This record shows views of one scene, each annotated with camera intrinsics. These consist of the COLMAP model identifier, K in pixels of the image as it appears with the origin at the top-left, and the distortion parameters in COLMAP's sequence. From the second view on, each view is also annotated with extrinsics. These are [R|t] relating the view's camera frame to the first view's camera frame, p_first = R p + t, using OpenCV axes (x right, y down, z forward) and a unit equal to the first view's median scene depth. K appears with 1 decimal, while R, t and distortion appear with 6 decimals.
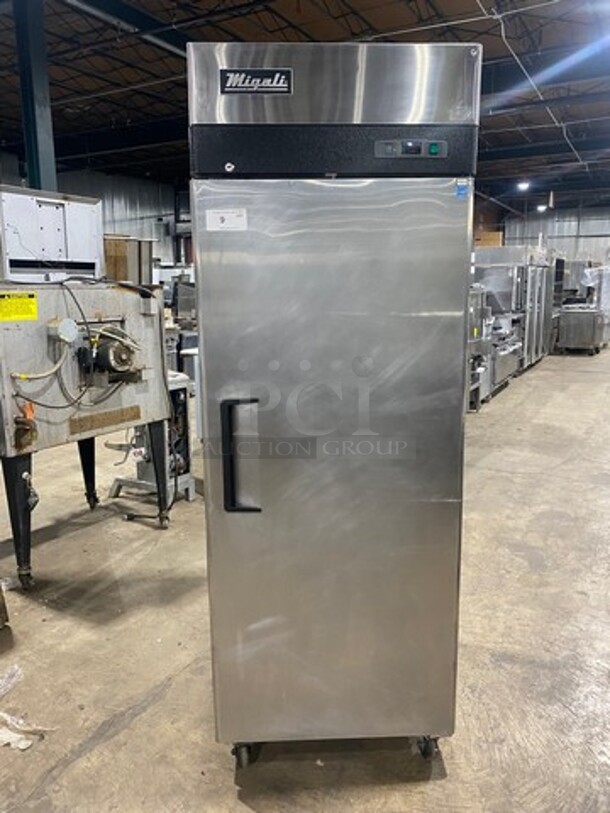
lens RADIAL K [[639.5, 0, 305.6], [0, 639.5, 404.0], [0, 0, 1]] dist [0.025028, -0.004997]
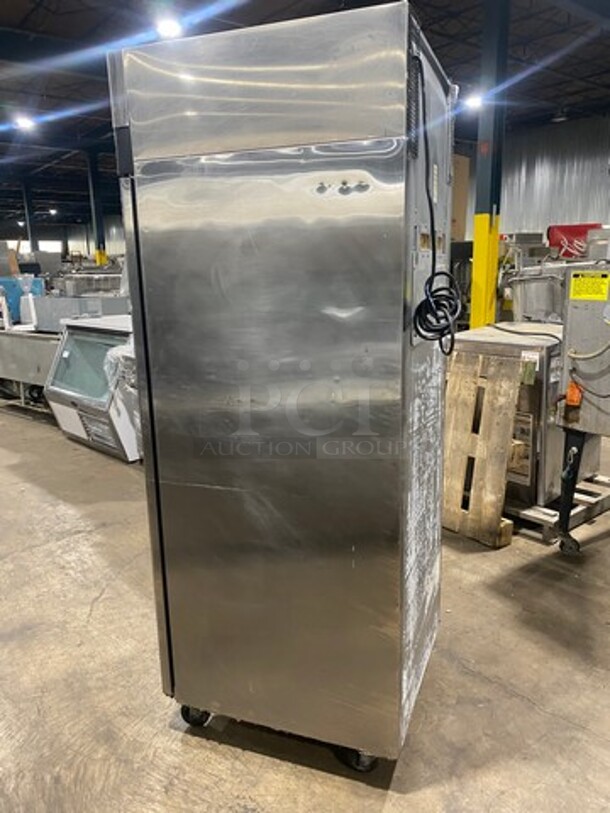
lens RADIAL K [[639.5, 0, 305.7], [0, 639.5, 408.4], [0, 0, 1]] dist [0.025028, -0.004997]
pose [[-0.423198, 0.209314, -0.881528, 0.666932], [-0.151016, 0.943043, 0.296419, -0.200170], [0.893363, 0.258568, -0.367484, 1.010091]]
